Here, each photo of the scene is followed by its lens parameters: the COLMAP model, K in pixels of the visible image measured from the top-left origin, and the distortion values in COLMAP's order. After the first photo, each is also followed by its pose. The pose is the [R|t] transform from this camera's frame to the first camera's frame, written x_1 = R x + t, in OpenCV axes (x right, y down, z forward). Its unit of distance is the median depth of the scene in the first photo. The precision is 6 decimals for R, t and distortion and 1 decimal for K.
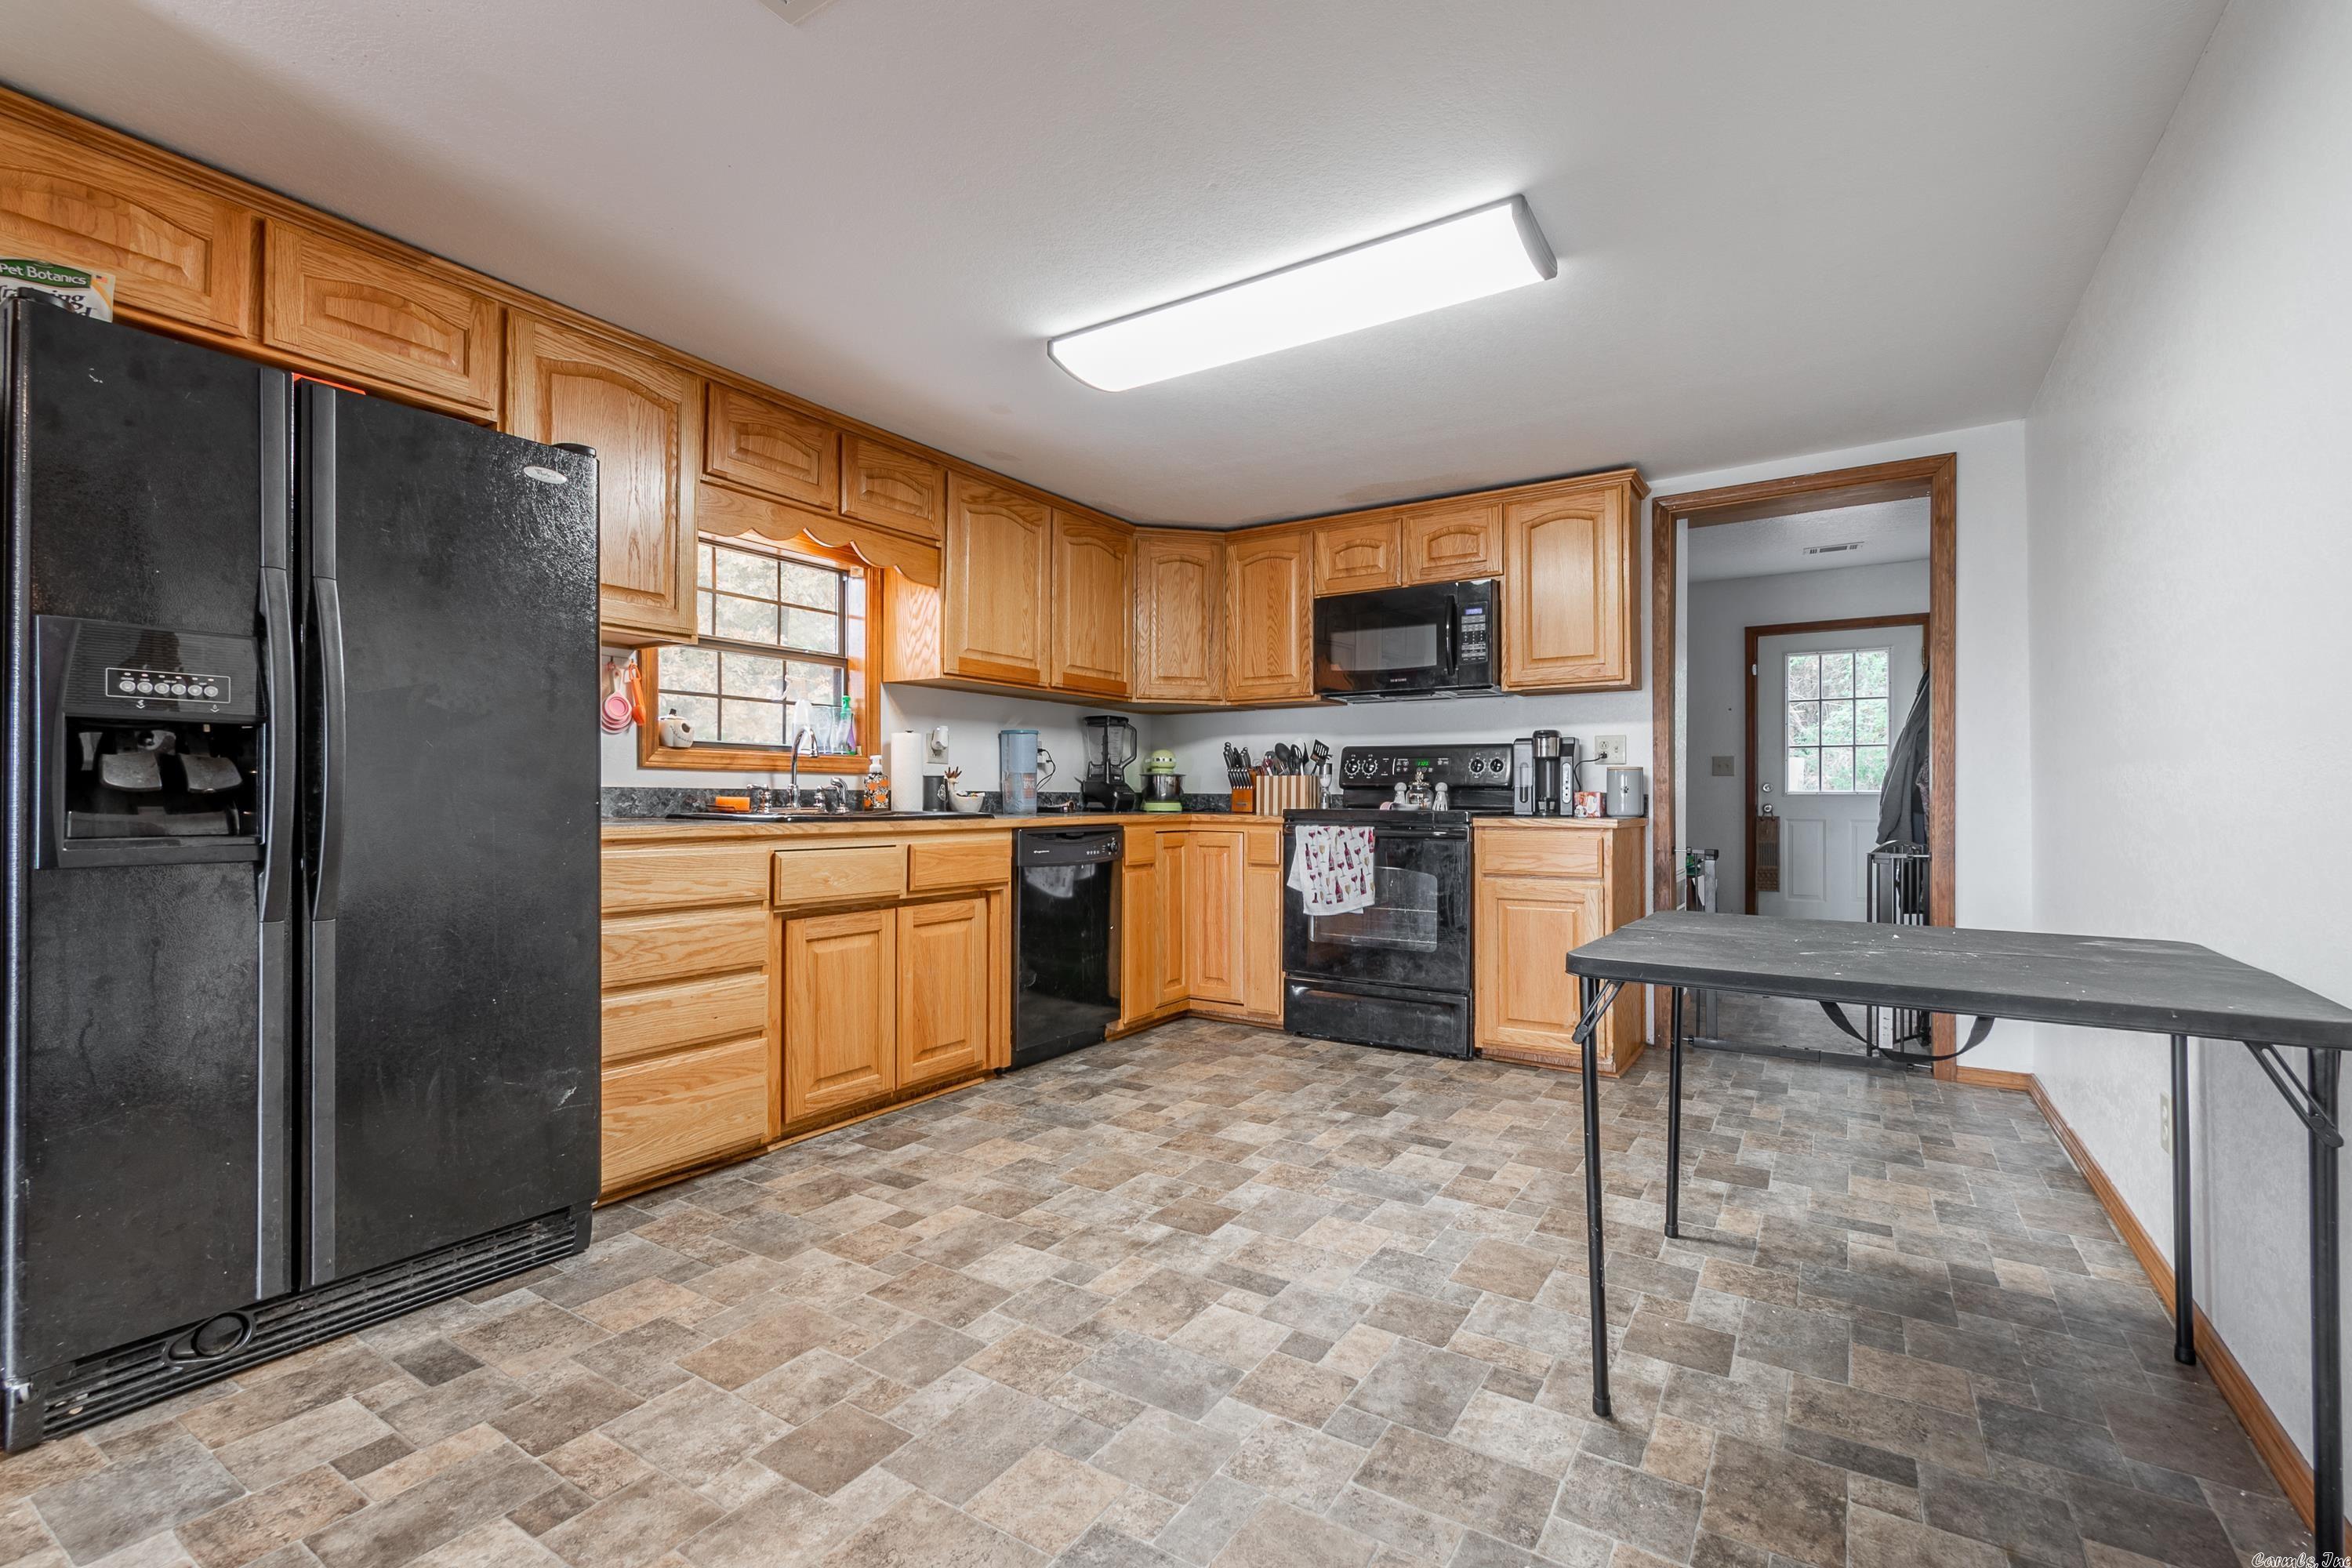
lens RADIAL K [[1040.8, 0, 1172.3], [0, 1040.8, 793.3], [0, 0, 1]] dist [0.002182, -0.000791]
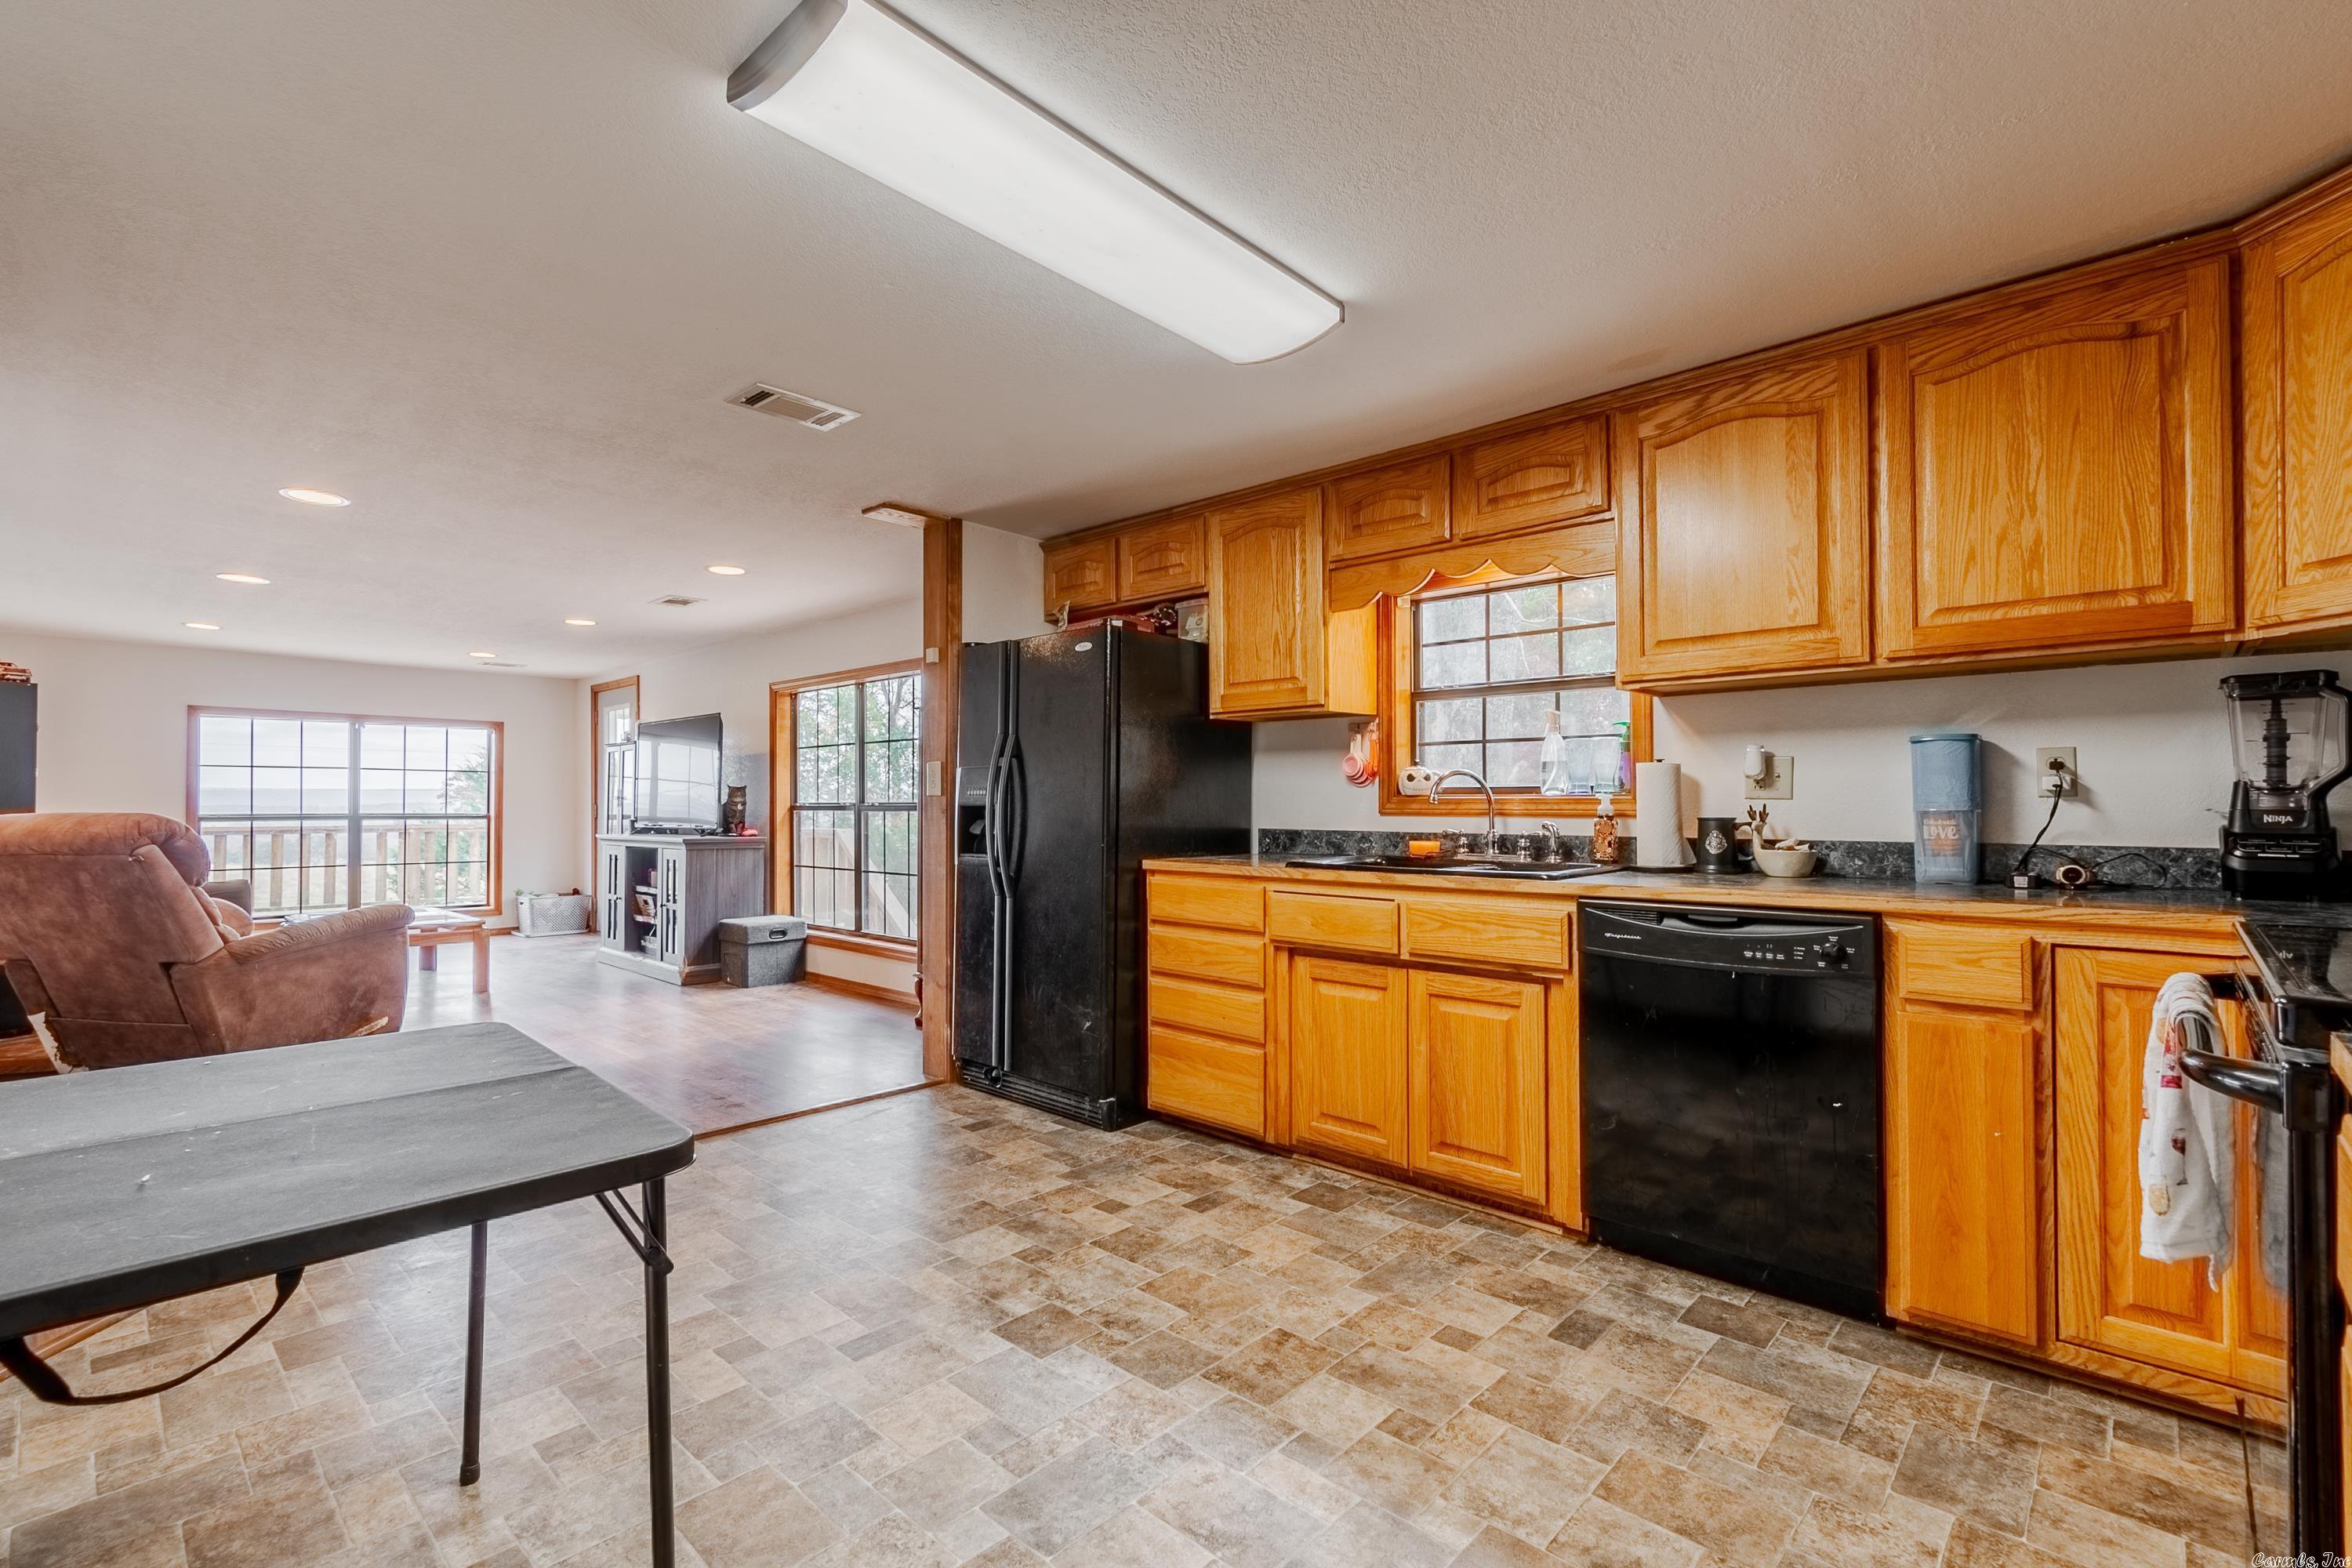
lens RADIAL K [[1040.8, 0, 1172.3], [0, 1040.8, 793.3], [0, 0, 1]] dist [0.002182, -0.000791]
pose [[-0.178504, -0.014063, -0.983839, 0.609306], [0.004158, 0.999878, -0.015047, -0.028108], [0.983930, -0.006777, -0.178424, 0.870502]]
